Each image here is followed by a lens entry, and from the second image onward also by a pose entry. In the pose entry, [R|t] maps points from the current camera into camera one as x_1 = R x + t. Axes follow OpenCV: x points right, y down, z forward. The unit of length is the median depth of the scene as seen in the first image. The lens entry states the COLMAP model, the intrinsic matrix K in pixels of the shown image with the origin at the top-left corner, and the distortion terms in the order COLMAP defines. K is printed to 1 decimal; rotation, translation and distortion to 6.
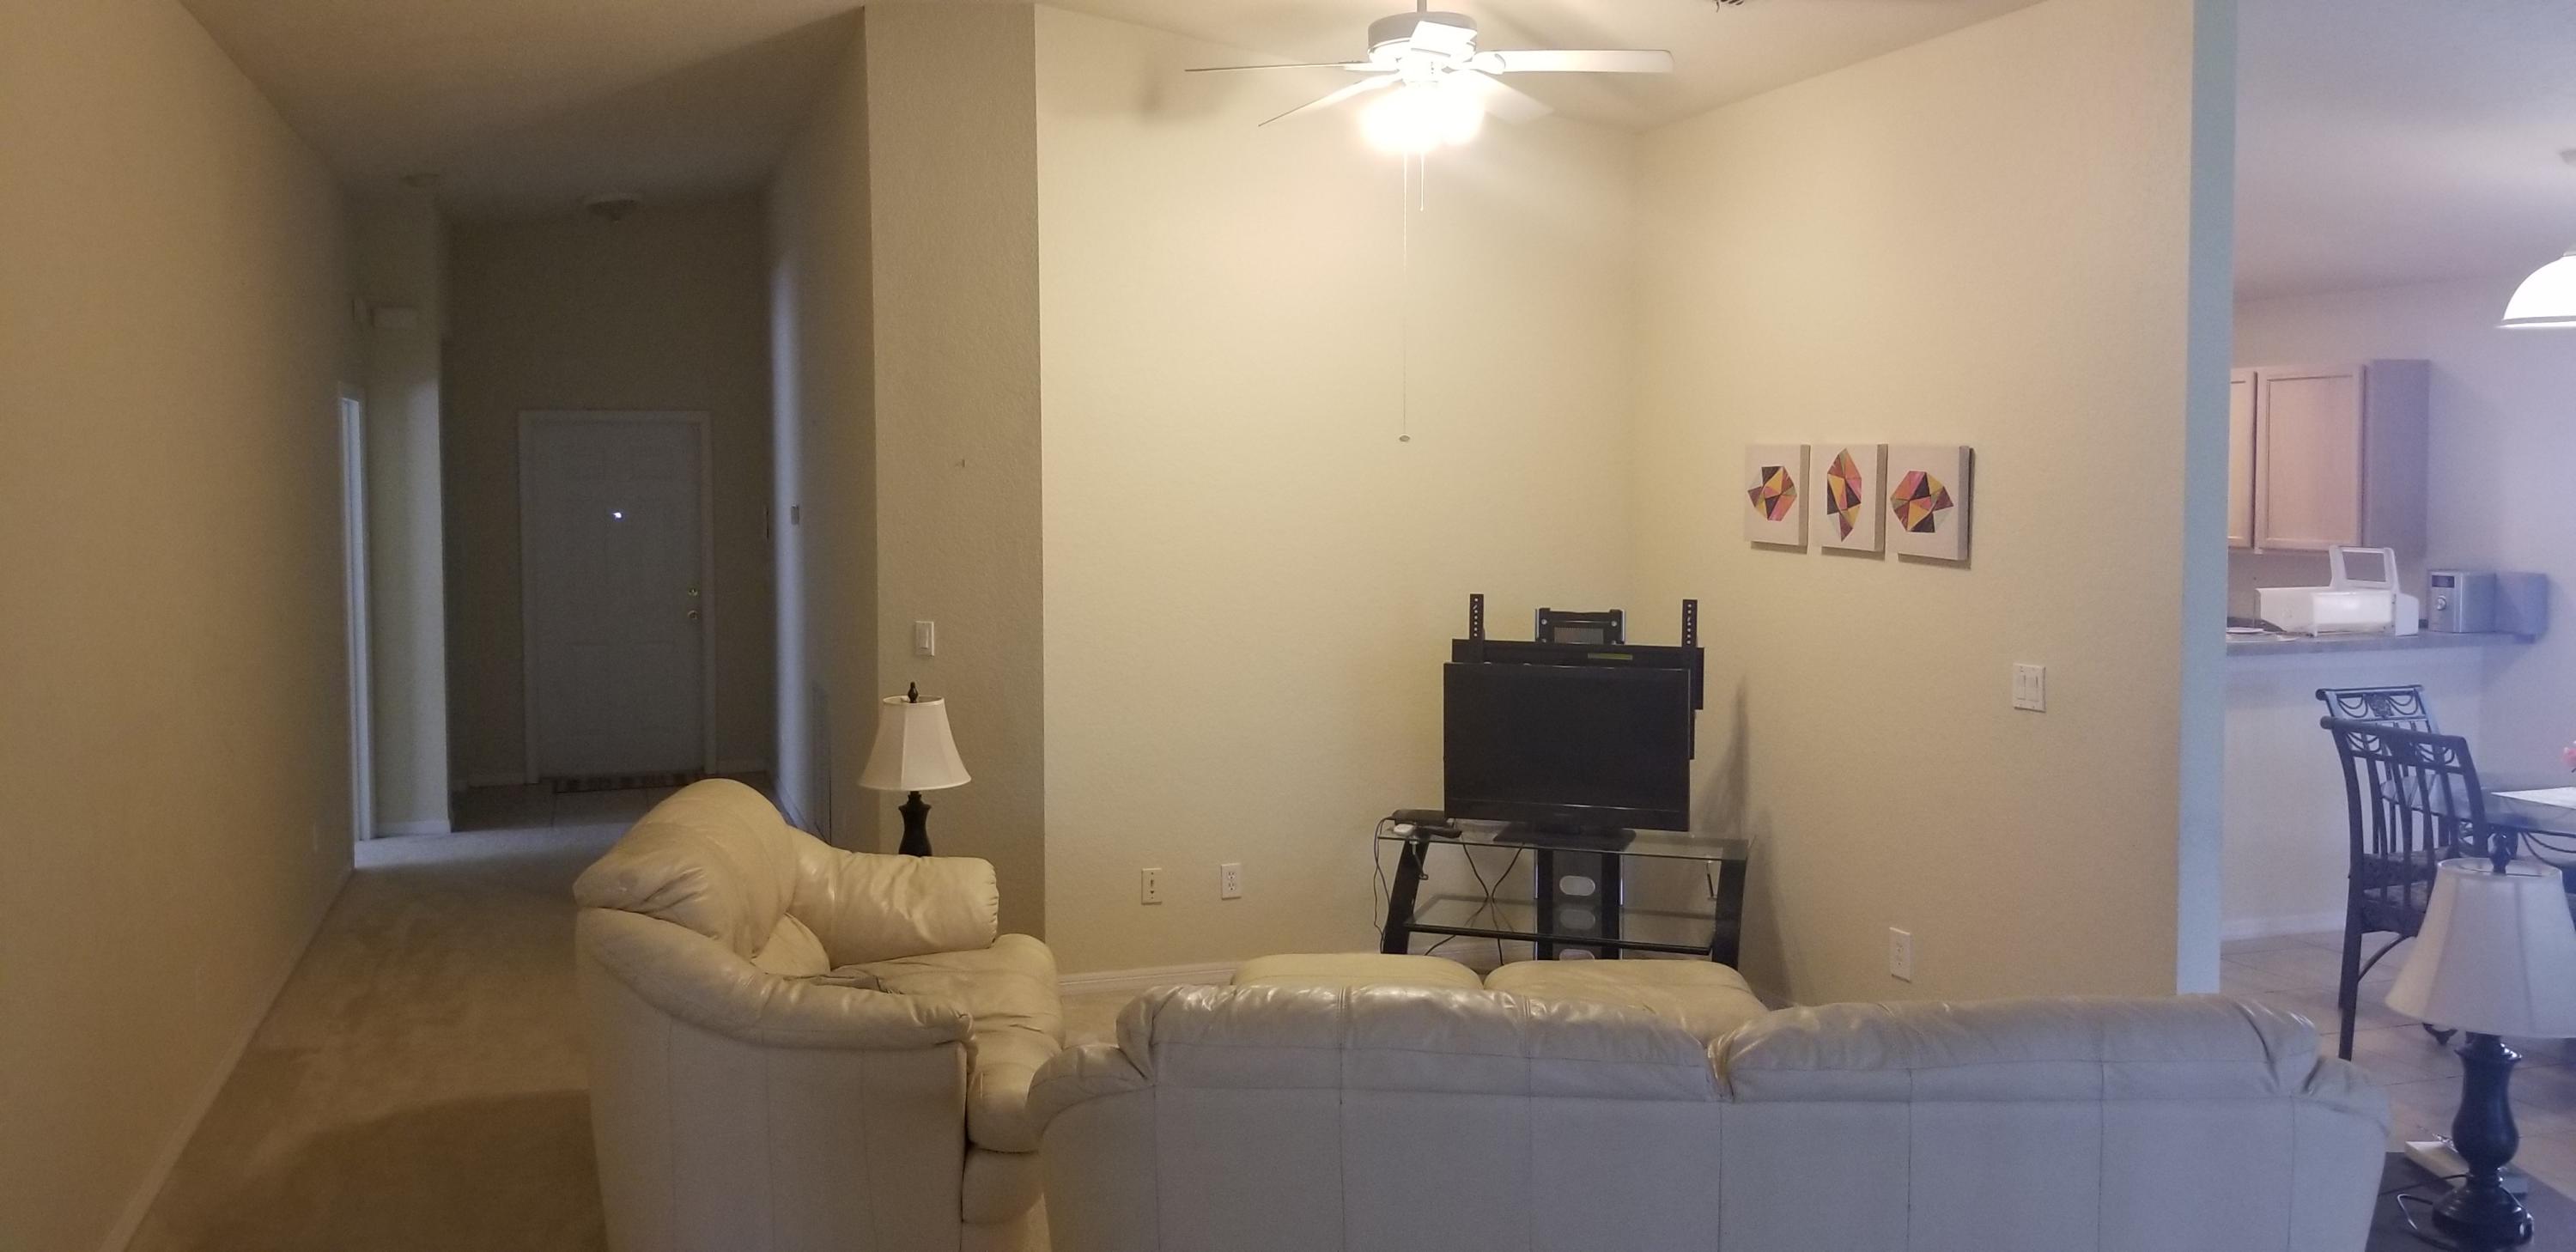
lens RADIAL K [[2061.0, 0, 1280.5], [0, 2061.0, 600.4], [0, 0, 1]] dist [0.057523, -0.001326]
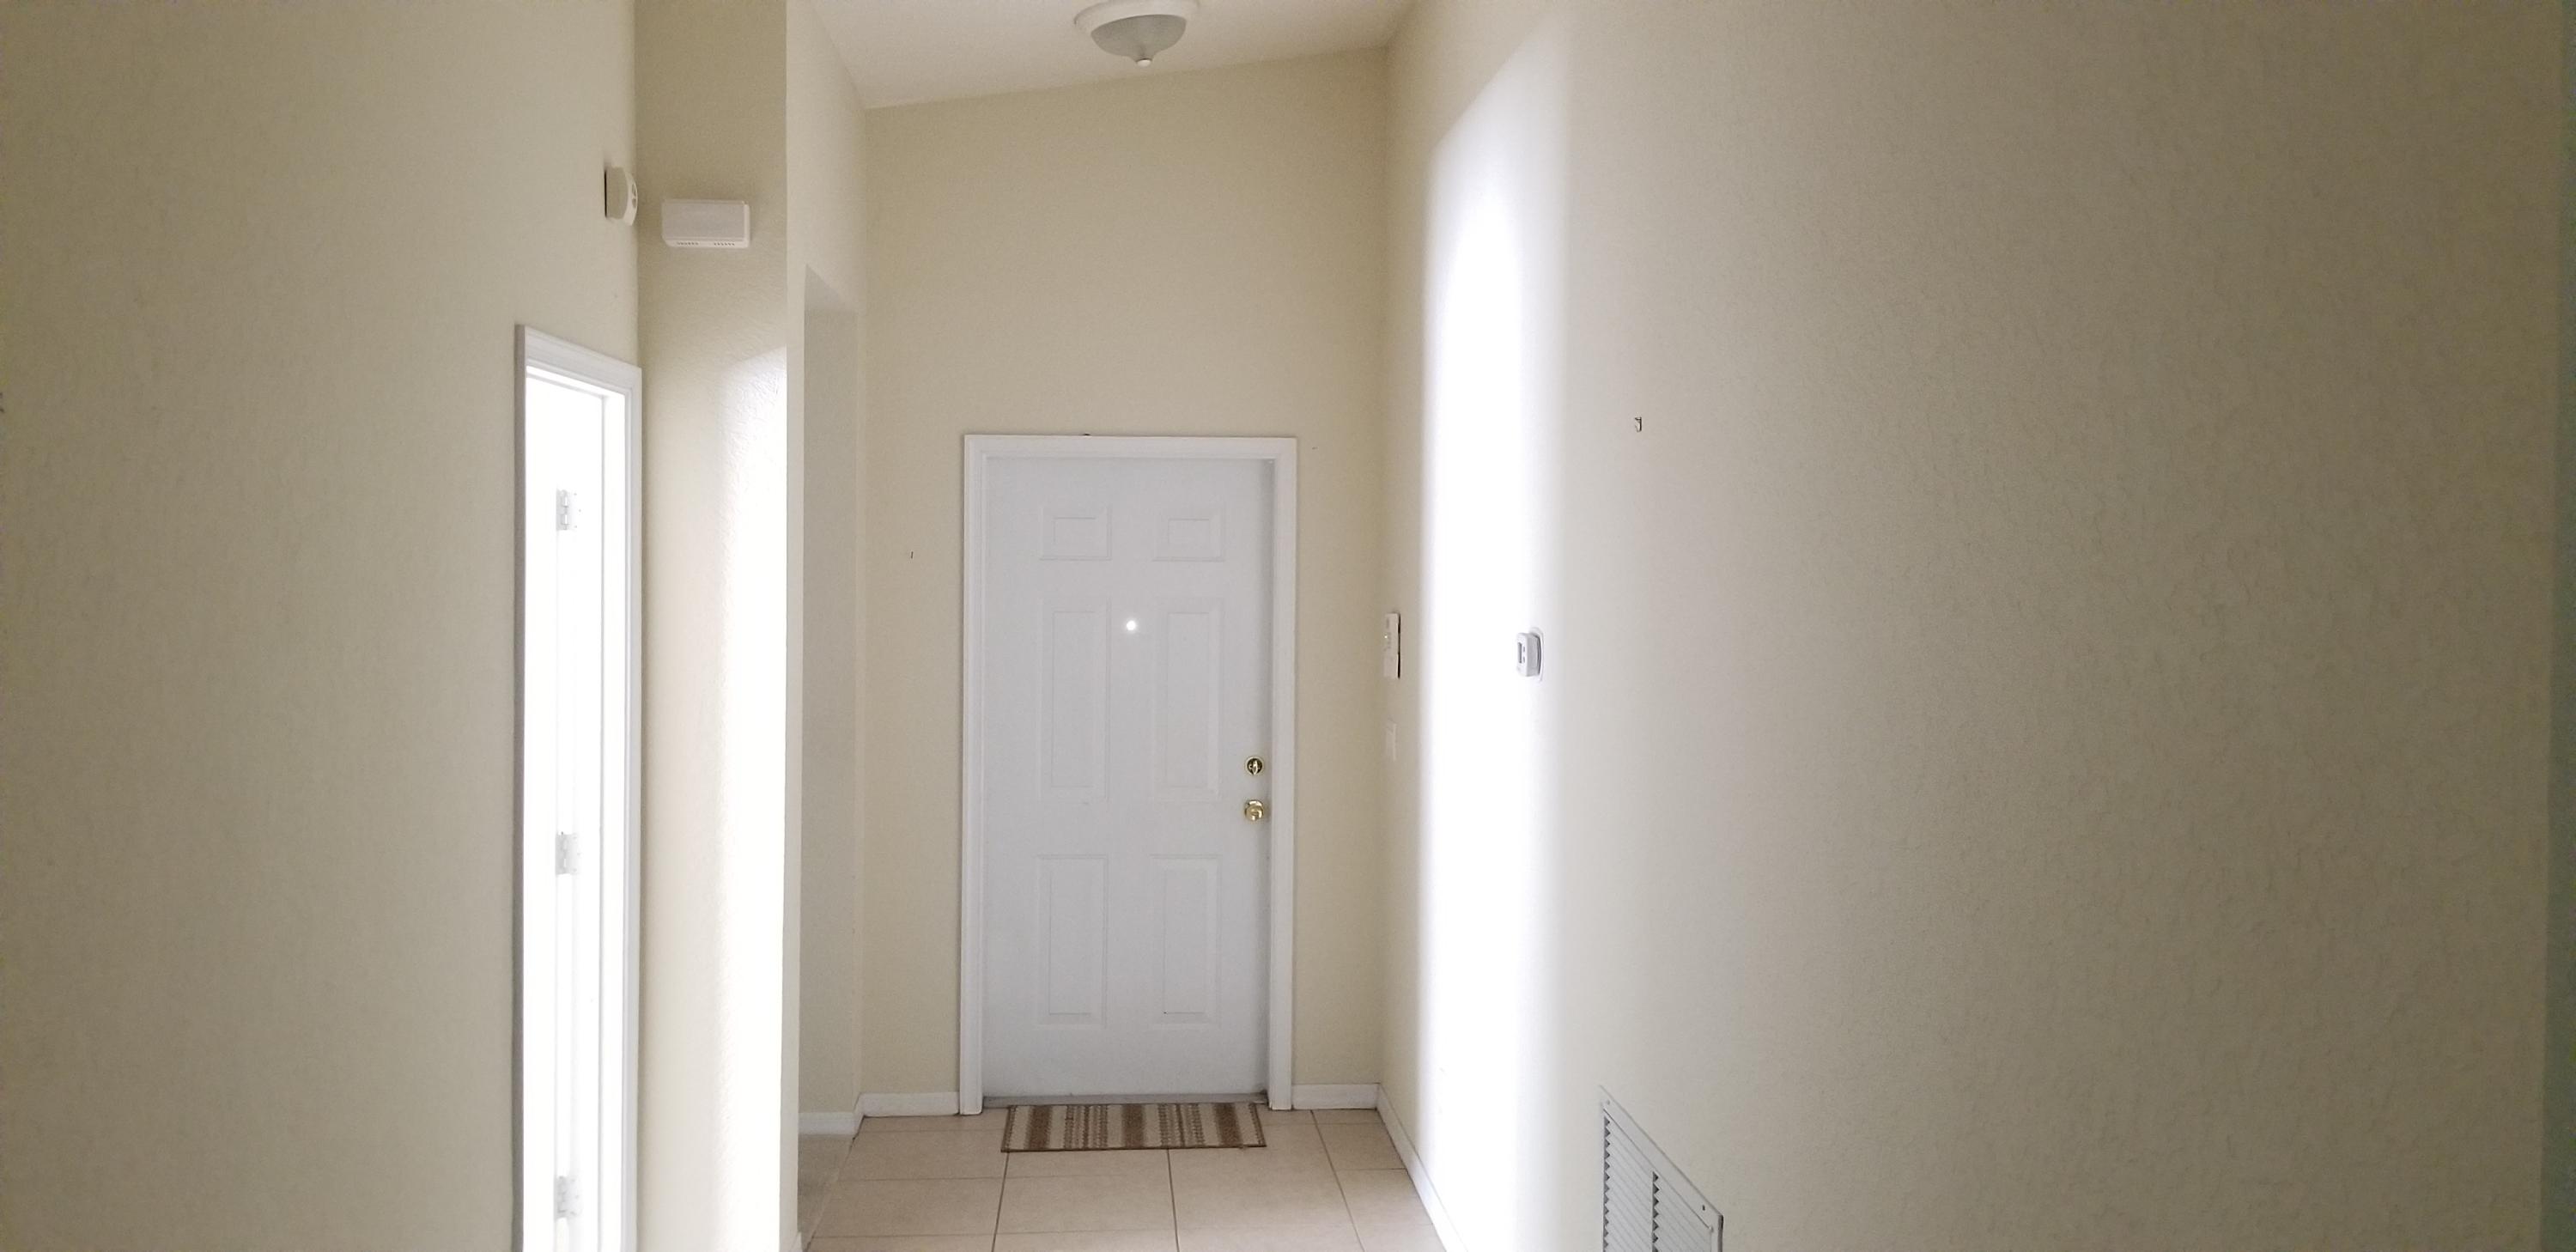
lens RADIAL K [[2061.0, 0, 1280.5], [0, 2061.0, 600.4], [0, 0, 1]] dist [0.057523, -0.001326]
pose [[0.971233, 0.016306, -0.237572, -0.151481], [-0.025871, 0.998973, -0.037199, -0.028877], [0.236721, 0.042275, 0.970657, 0.479027]]
